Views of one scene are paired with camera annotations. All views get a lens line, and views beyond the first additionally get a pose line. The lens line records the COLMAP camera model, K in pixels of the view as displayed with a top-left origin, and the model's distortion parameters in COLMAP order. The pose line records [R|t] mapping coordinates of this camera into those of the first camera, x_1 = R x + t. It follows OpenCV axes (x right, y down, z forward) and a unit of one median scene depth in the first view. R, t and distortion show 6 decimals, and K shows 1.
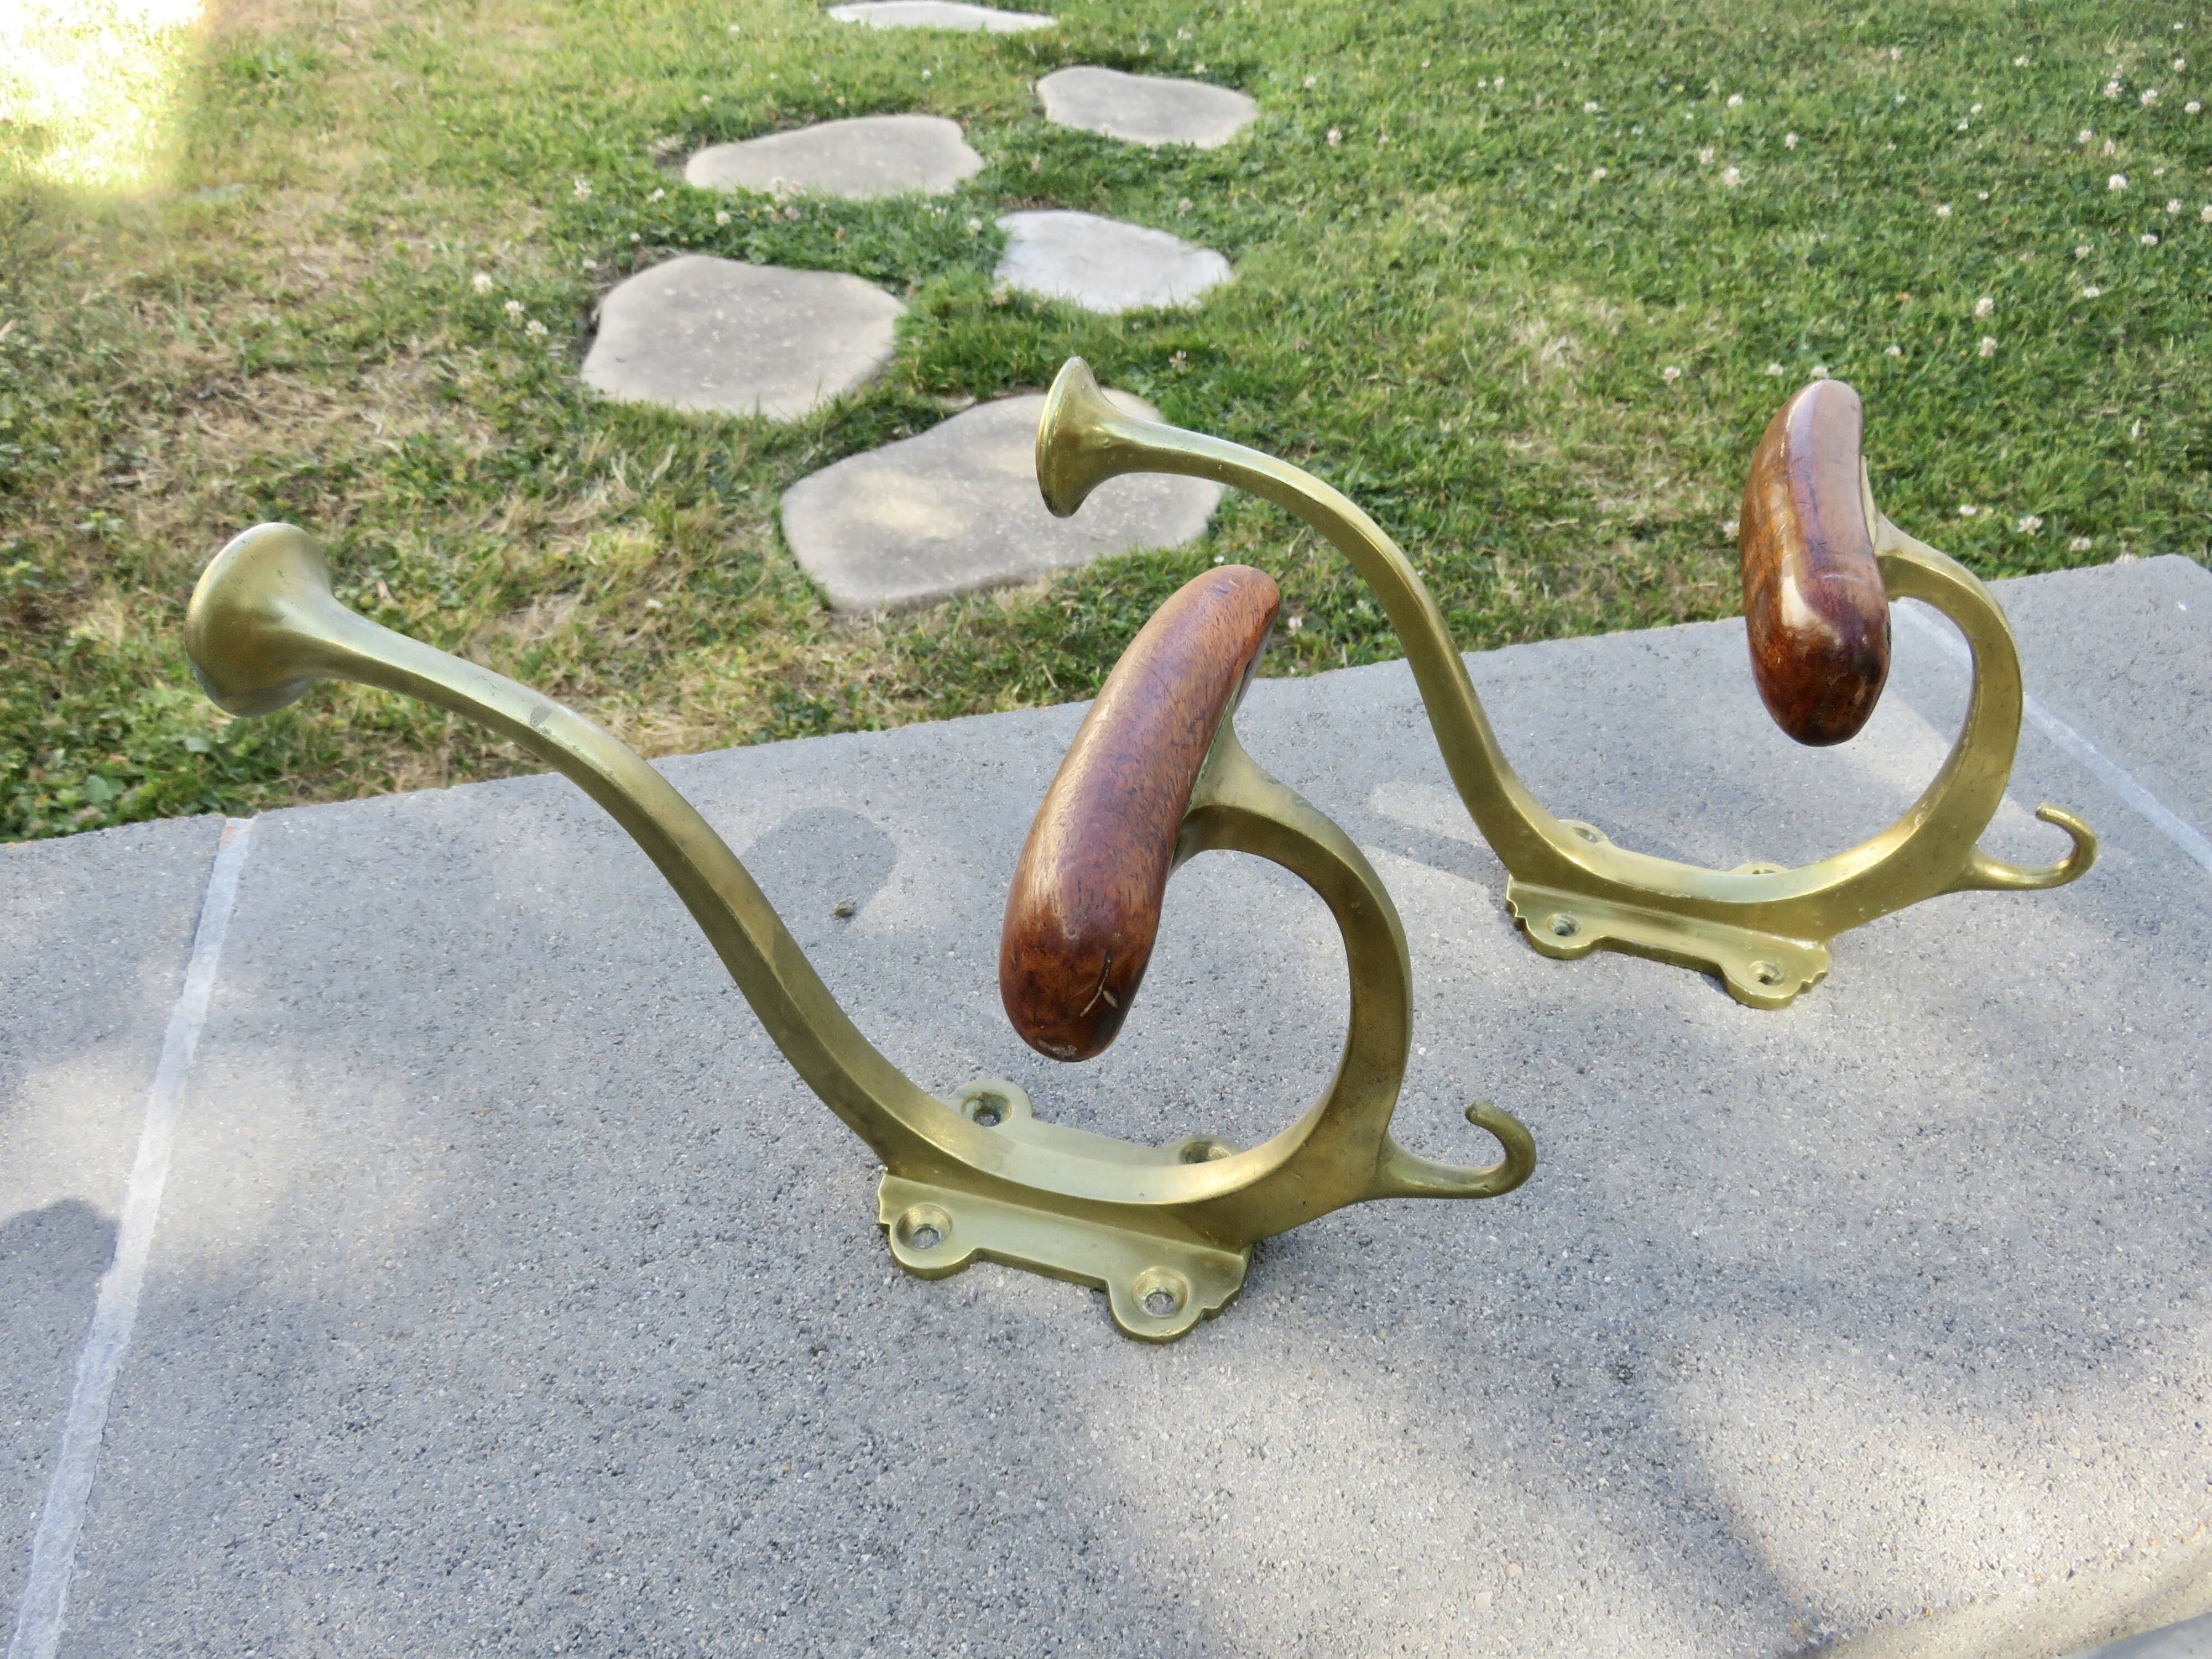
lens RADIAL K [[1663.8, 0, 1117.5], [0, 1663.8, 830.1], [0, 0, 1]] dist [-0.008350, -0.001901]
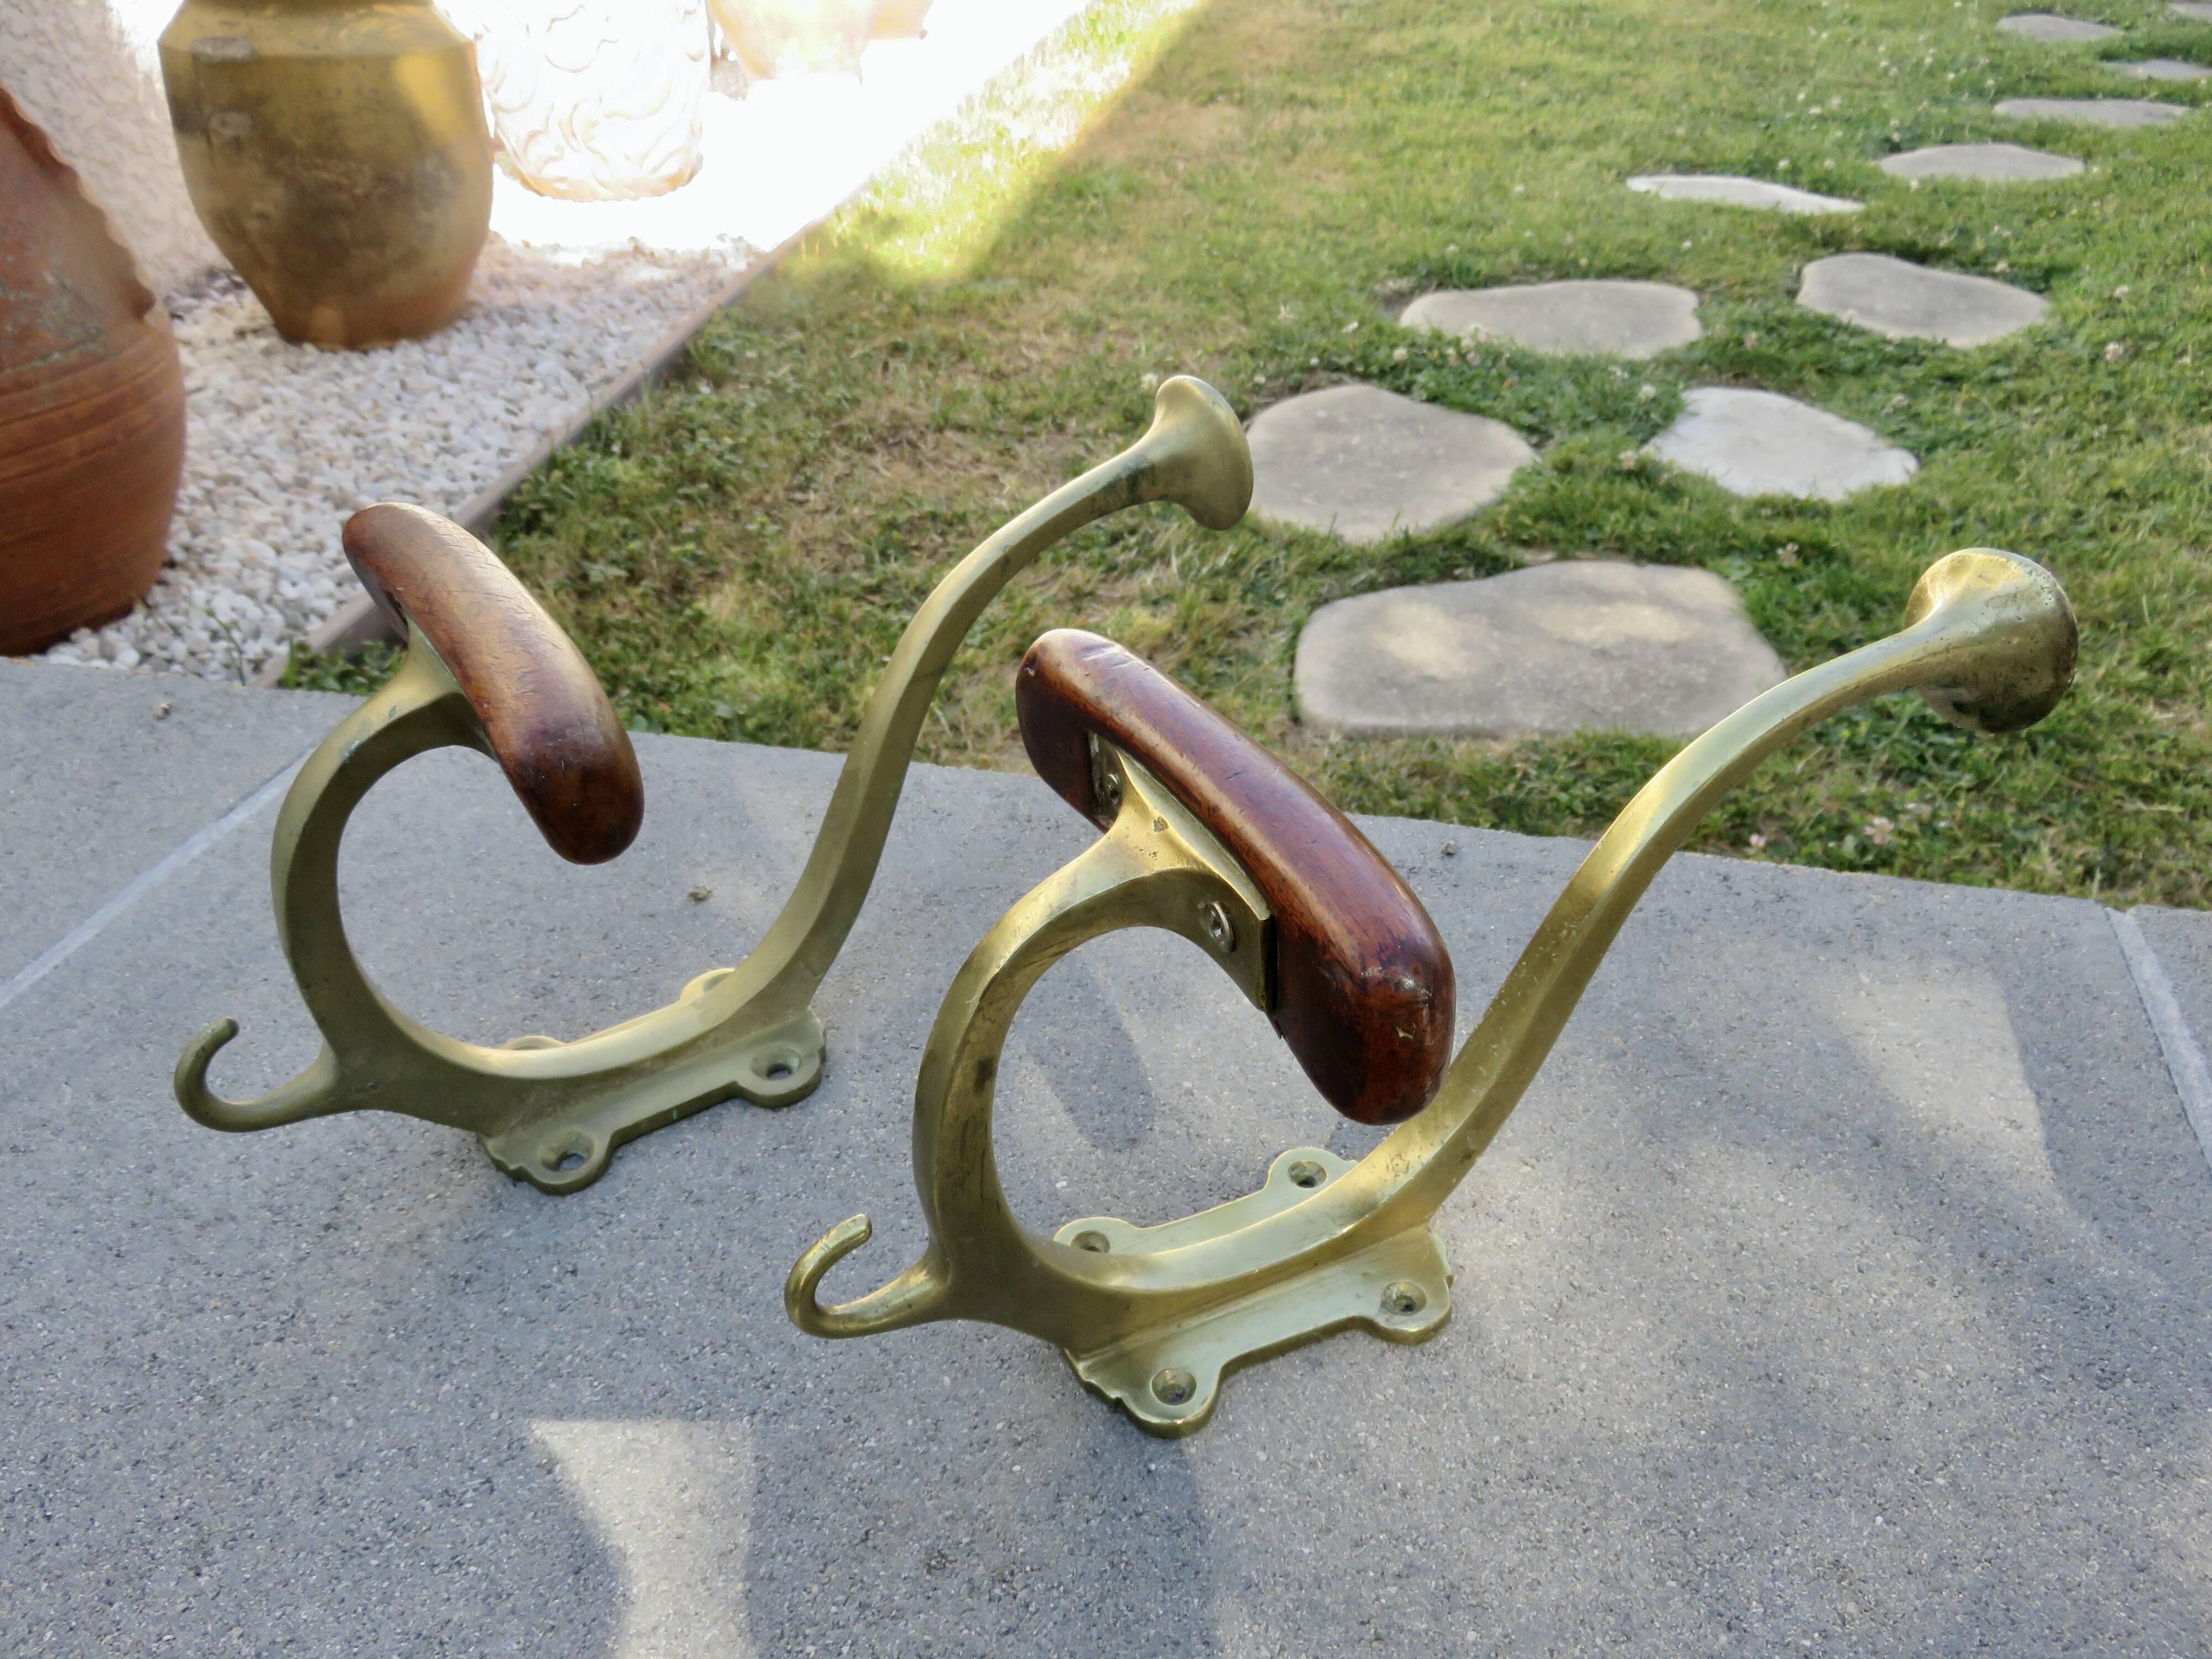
lens RADIAL K [[1663.8, 0, 1118.0], [0, 1663.8, 837.1], [0, 0, 1]] dist [-0.008350, -0.001901]
pose [[0.872481, 0.236331, -0.427696, 0.166306], [-0.271820, 0.962076, -0.022889, -0.011328], [0.406067, 0.136226, 0.903633, 0.048924]]
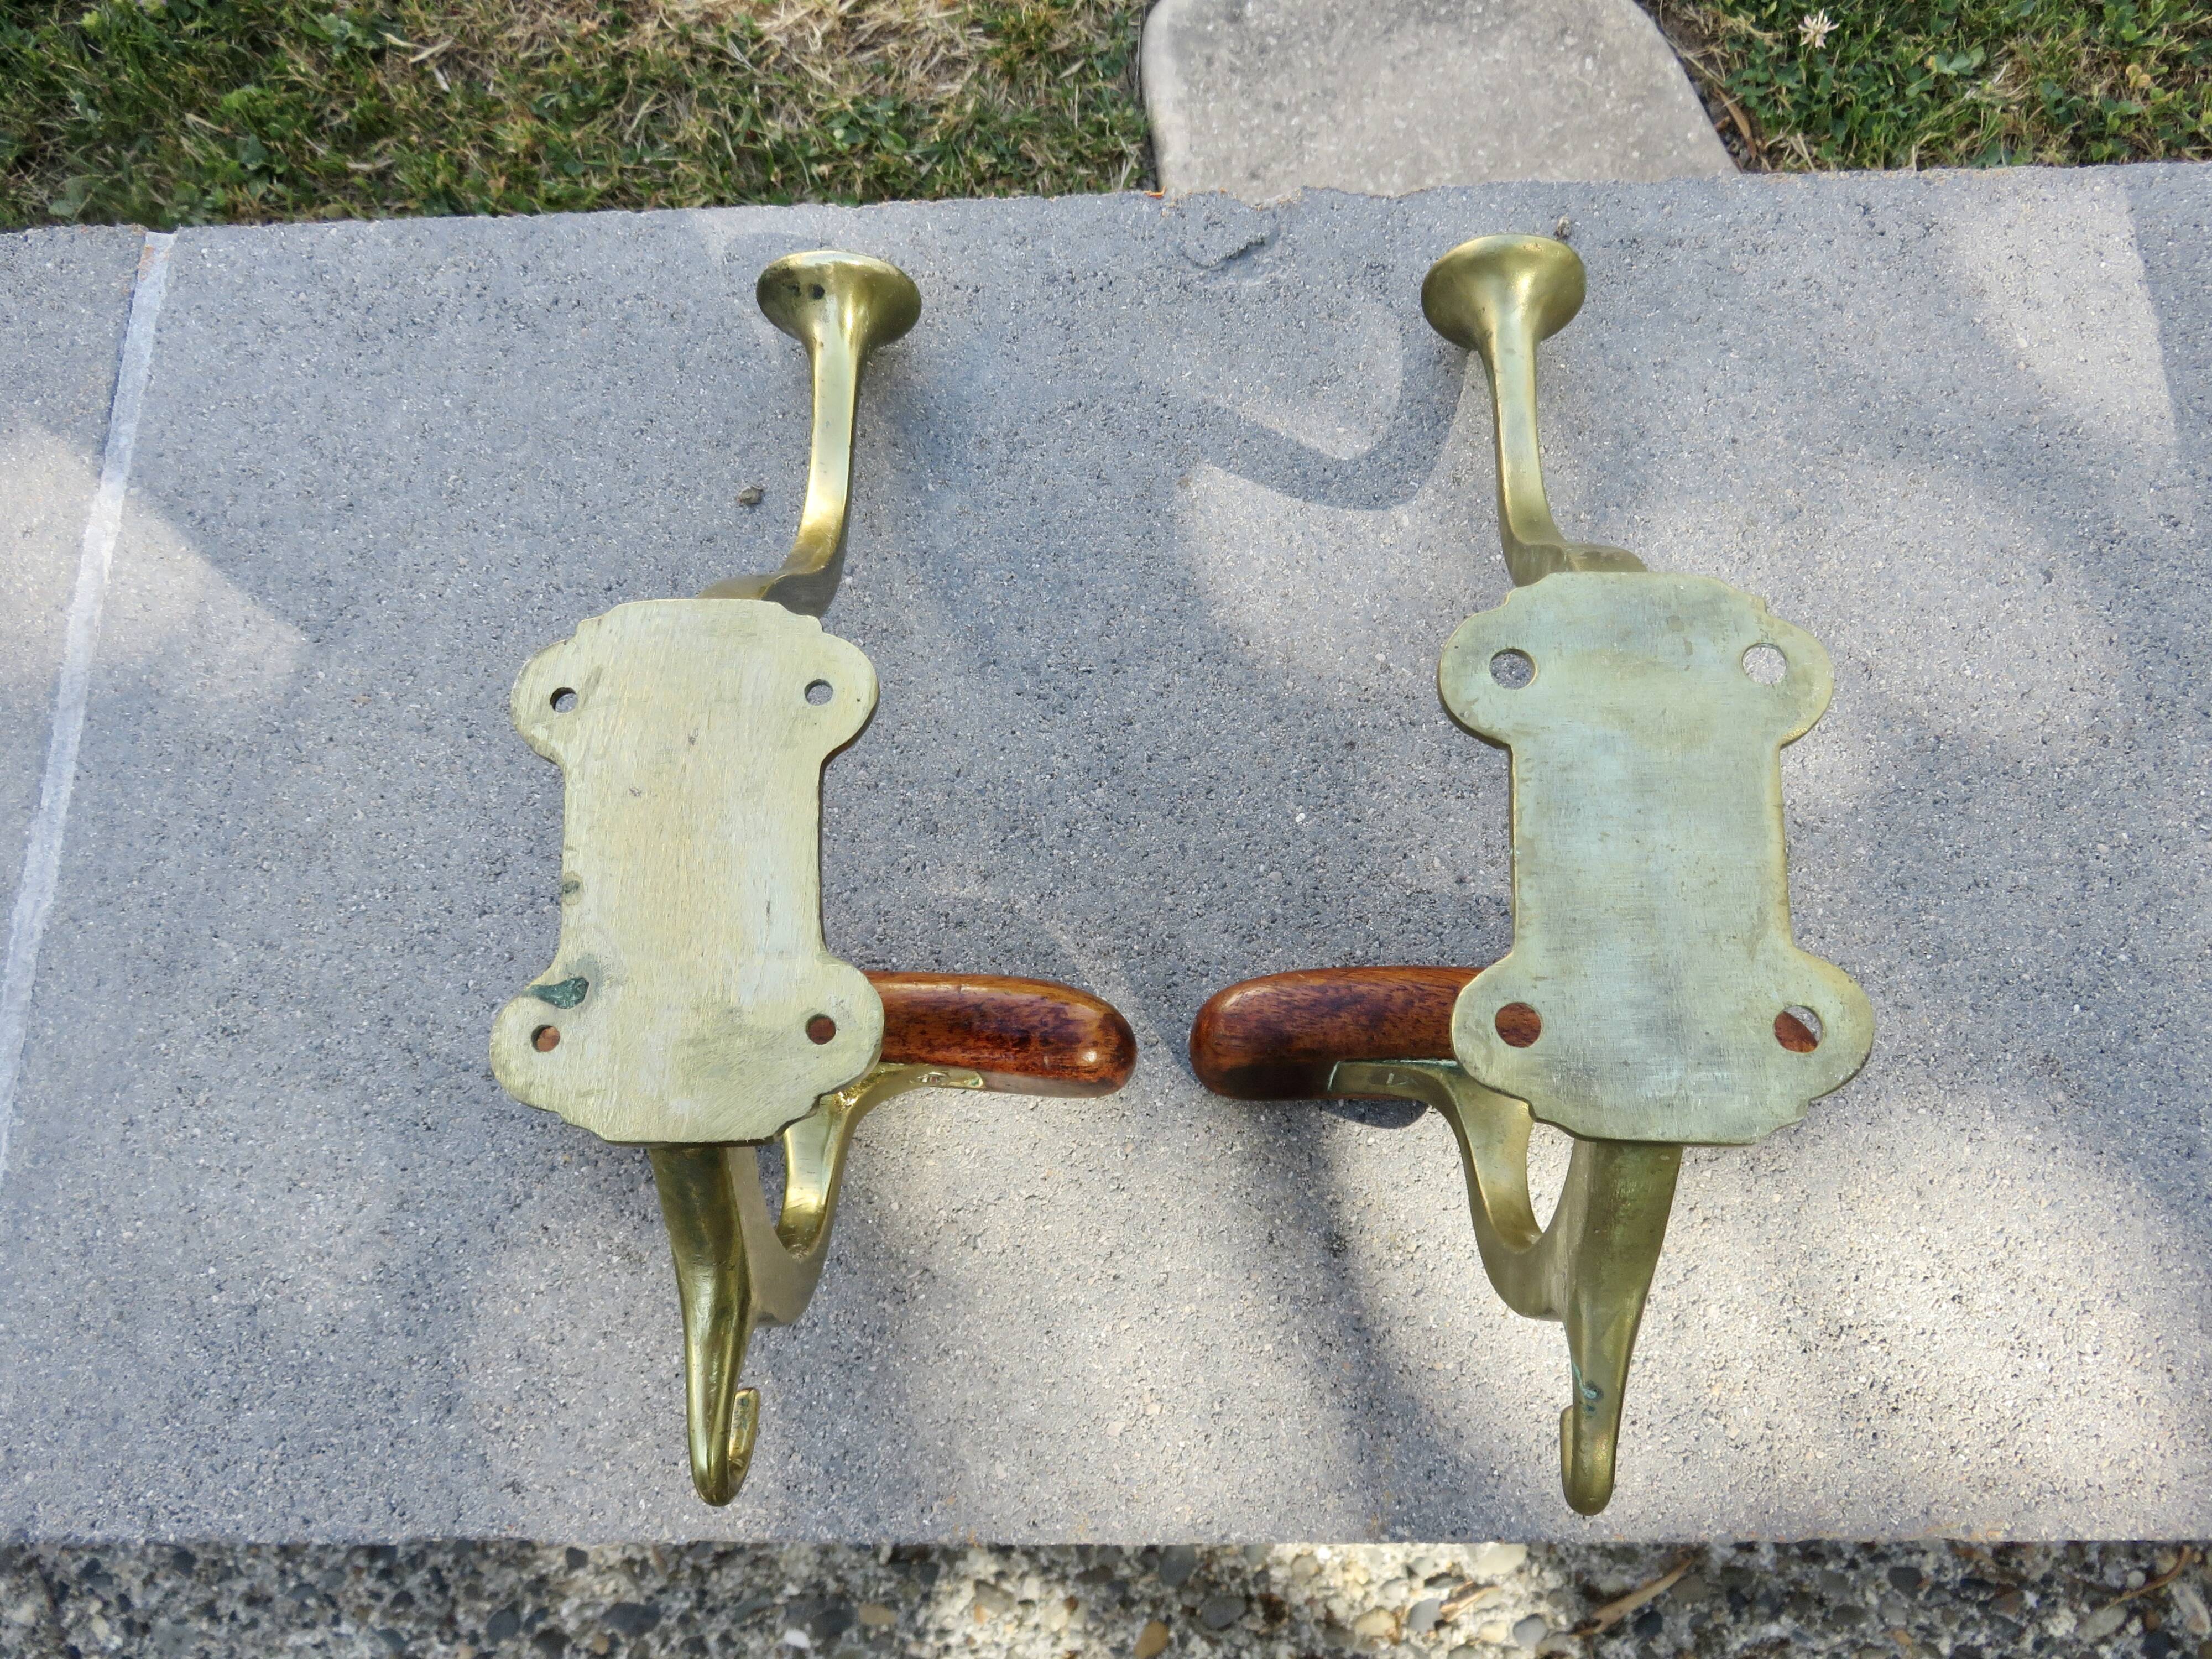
lens RADIAL K [[1663.8, 0, 1109.8], [0, 1663.8, 831.0], [0, 0, 1]] dist [-0.008350, -0.001901]
pose [[0.967473, 0.221052, -0.123014, 0.058734], [-0.108018, 0.800684, 0.589268, -0.118766], [0.228755, -0.556813, 0.798517, 0.069312]]
